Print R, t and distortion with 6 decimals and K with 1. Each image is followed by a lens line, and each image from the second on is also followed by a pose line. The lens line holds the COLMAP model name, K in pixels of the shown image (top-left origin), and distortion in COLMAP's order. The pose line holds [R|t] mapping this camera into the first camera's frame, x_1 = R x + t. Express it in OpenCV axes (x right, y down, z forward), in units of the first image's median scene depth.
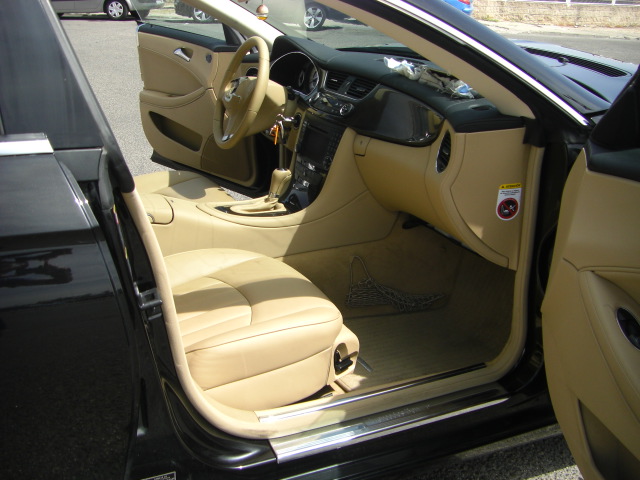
lens RADIAL K [[730.4, 0, 322.9], [0, 730.4, 236.6], [0, 0, 1]] dist [-0.131214, 0.000000]
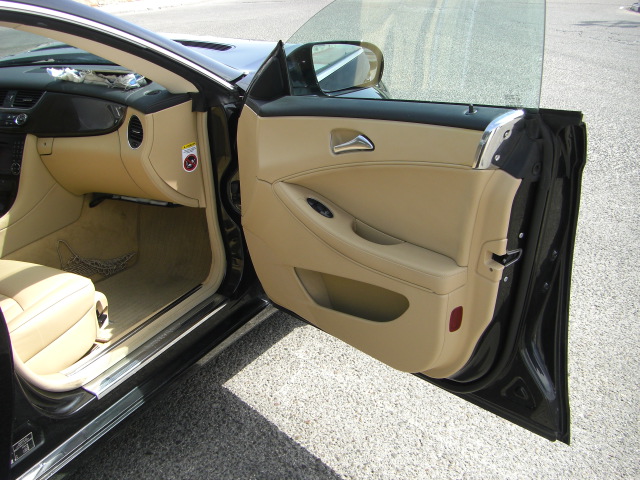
lens RADIAL K [[730.4, 0, 317.9], [0, 730.4, 241.2], [0, 0, 1]] dist [-0.131214, 0.000000]
pose [[0.800856, -0.285048, 0.526666, -0.284978], [0.267607, 0.957103, 0.111088, 0.012965], [-0.535739, 0.051974, 0.842783, -0.228481]]
